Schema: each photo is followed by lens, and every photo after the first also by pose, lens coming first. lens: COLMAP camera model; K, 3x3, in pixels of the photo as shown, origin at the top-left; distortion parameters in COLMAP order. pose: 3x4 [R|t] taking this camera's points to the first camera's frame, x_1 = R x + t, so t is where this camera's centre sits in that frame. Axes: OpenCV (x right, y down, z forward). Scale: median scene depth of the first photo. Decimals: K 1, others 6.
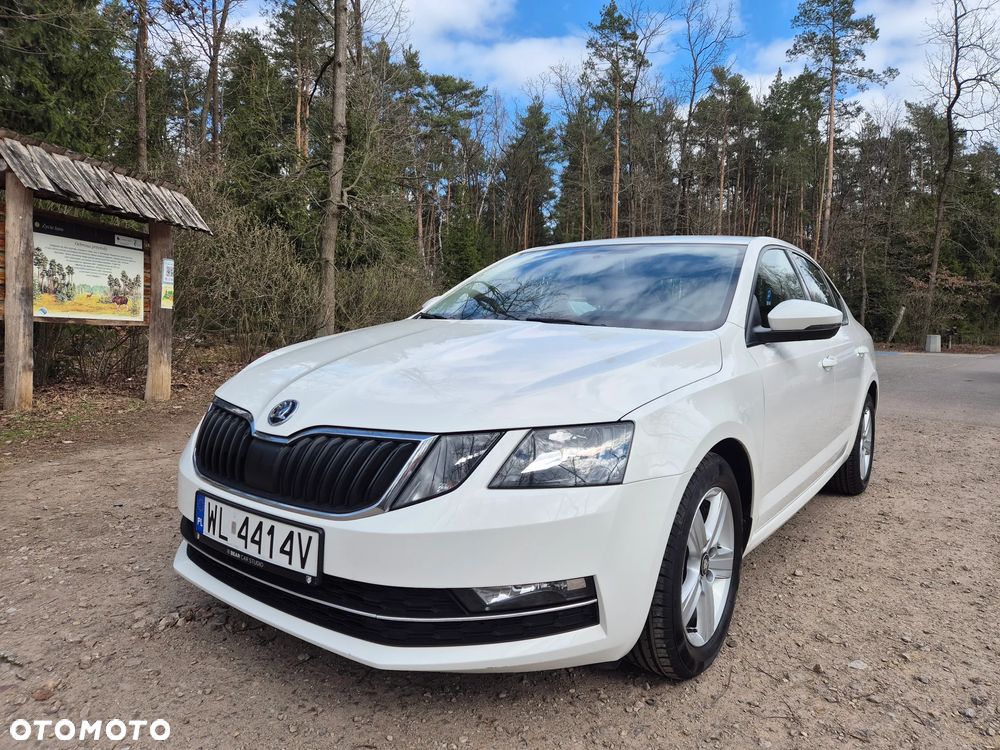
lens RADIAL K [[662.8, 0, 501.7], [0, 662.8, 366.5], [0, 0, 1]] dist [0.075715, -0.066627]
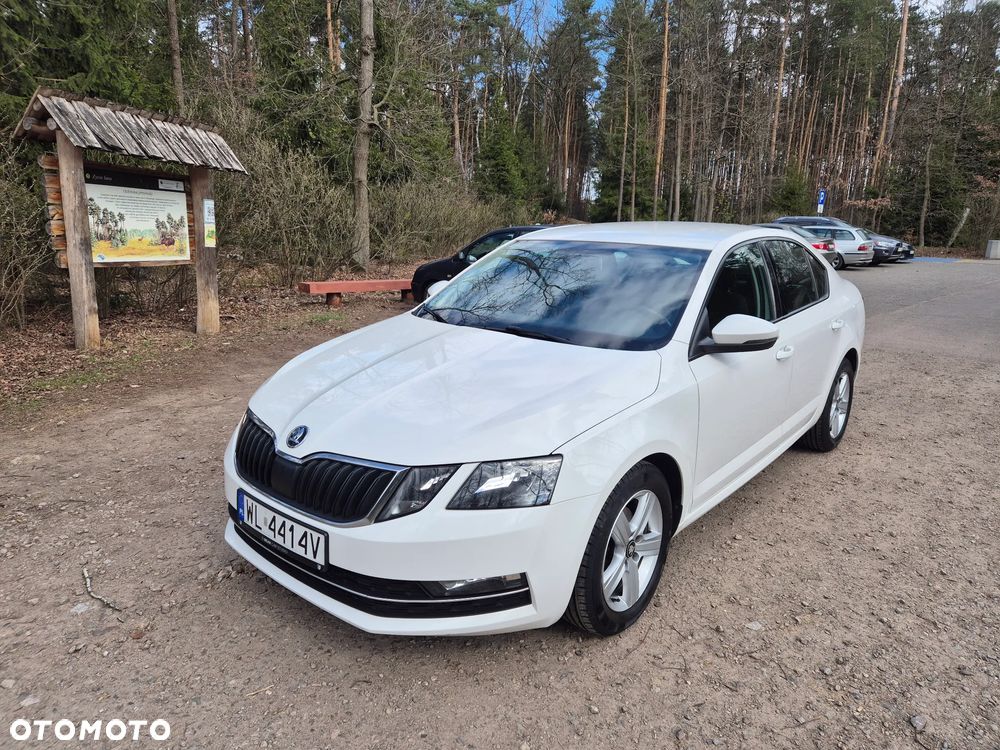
lens RADIAL K [[662.8, 0, 494.9], [0, 662.8, 367.8], [0, 0, 1]] dist [0.075715, -0.066627]
pose [[0.997421, 0.006457, -0.071485, 0.035533], [0.004231, 0.988924, 0.148365, -0.061484], [0.071651, -0.148284, 0.986346, -0.056236]]
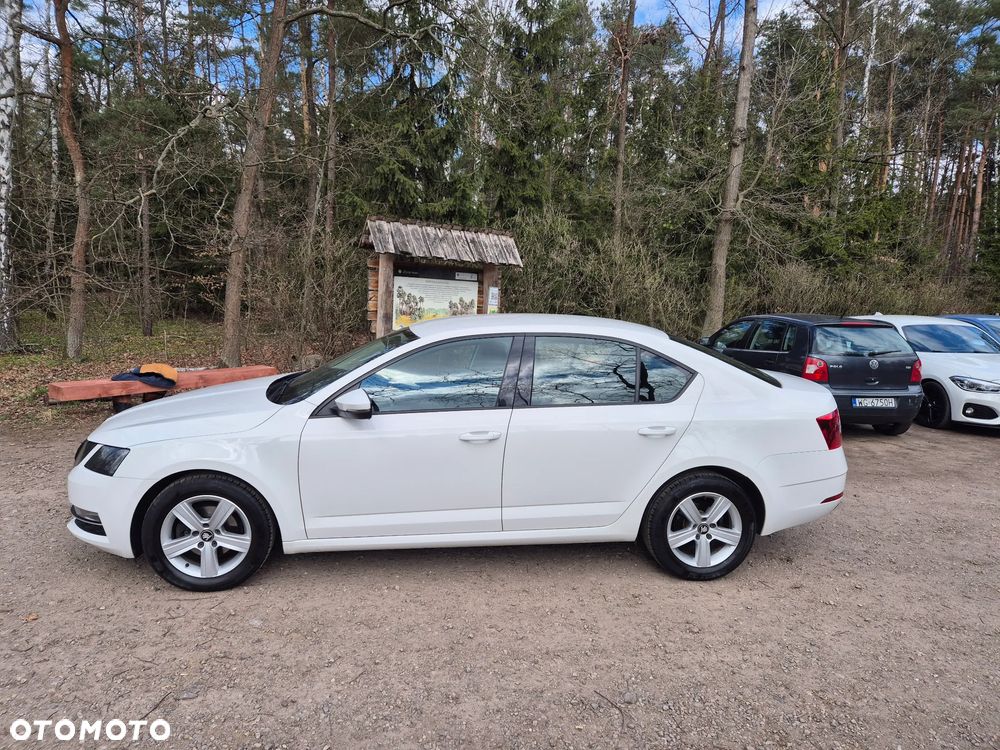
lens RADIAL K [[662.8, 0, 491.7], [0, 662.8, 379.3], [0, 0, 1]] dist [0.075715, -0.066627]
pose [[0.692626, 0.096714, -0.714784, 0.553737], [-0.064562, 0.995305, 0.072109, -0.081469], [0.718402, -0.003797, 0.695618, 0.076497]]
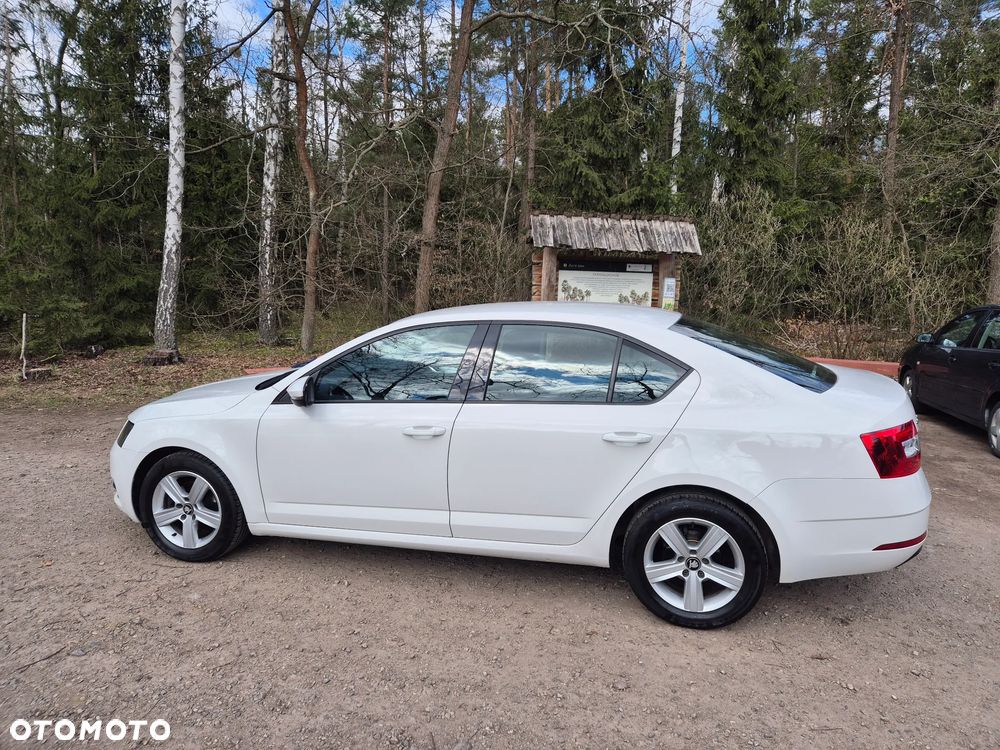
lens RADIAL K [[662.8, 0, 505.5], [0, 662.8, 368.7], [0, 0, 1]] dist [0.075715, -0.066627]
pose [[0.377242, 0.099794, -0.920722, 0.637210], [-0.061596, 0.994680, 0.082573, -0.087315], [0.924064, 0.025563, 0.381382, 0.289431]]
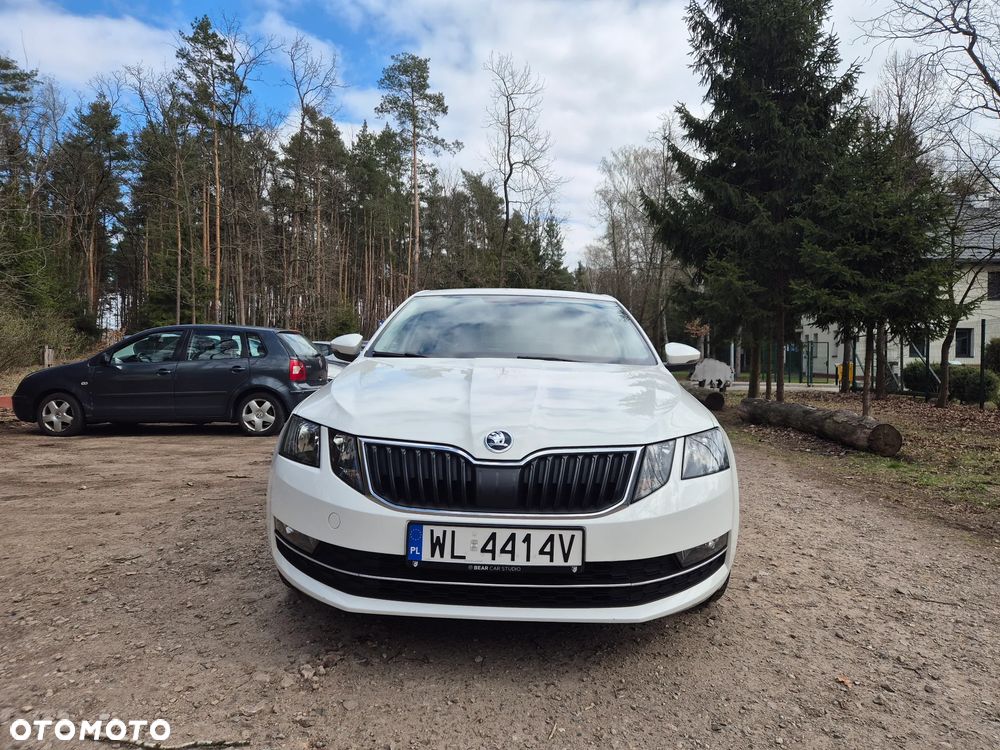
lens RADIAL K [[662.8, 0, 506.3], [0, 662.8, 365.4], [0, 0, 1]] dist [0.075715, -0.066627]
pose [[0.820307, -0.016574, 0.571683, -0.237396], [0.043105, 0.998529, -0.032903, -0.006112], [-0.570297, 0.051633, 0.819814, 0.005904]]
